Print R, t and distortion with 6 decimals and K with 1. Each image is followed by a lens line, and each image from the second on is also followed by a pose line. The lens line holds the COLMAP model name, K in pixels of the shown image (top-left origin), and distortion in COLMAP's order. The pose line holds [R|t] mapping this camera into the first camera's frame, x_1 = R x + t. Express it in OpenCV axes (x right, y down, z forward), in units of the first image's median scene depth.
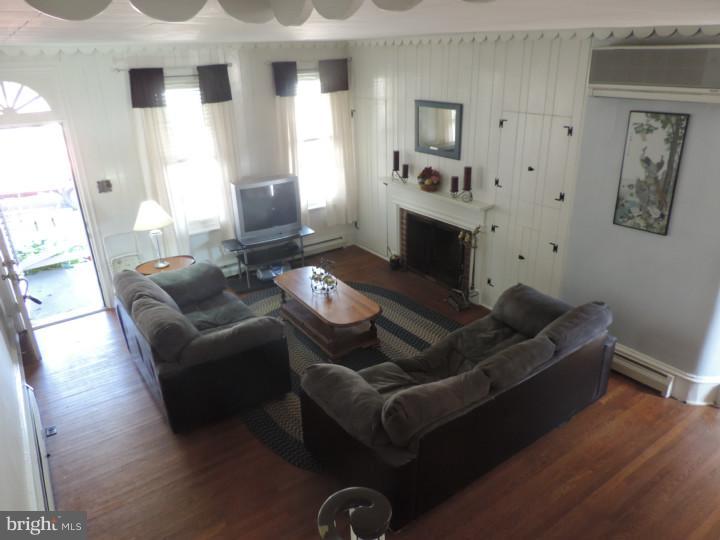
lens RADIAL K [[517.5, 0, 360.0], [0, 517.5, 270.0], [0, 0, 1]] dist [-0.004838, -0.006271]
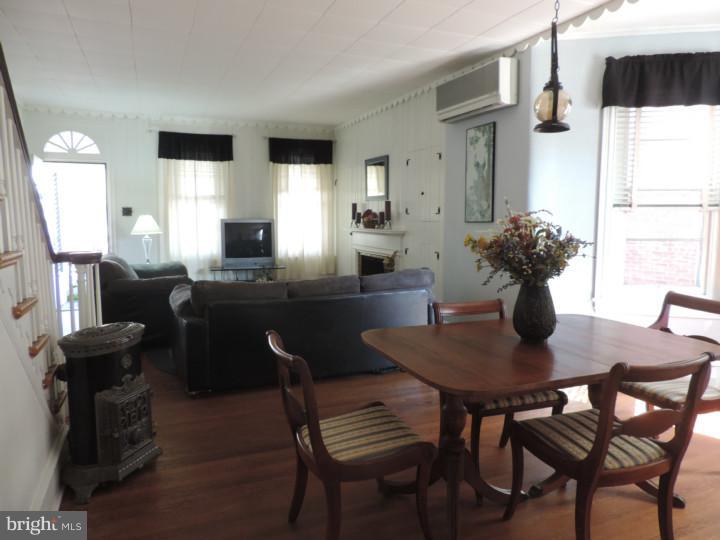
lens RADIAL K [[517.5, 0, 360.0], [0, 517.5, 270.0], [0, 0, 1]] dist [-0.004838, -0.006271]
pose [[0.973740, 0.054537, -0.221033, 0.450514], [-0.117320, 0.952248, -0.281887, 0.325755], [0.195105, 0.300417, 0.933640, -0.107807]]
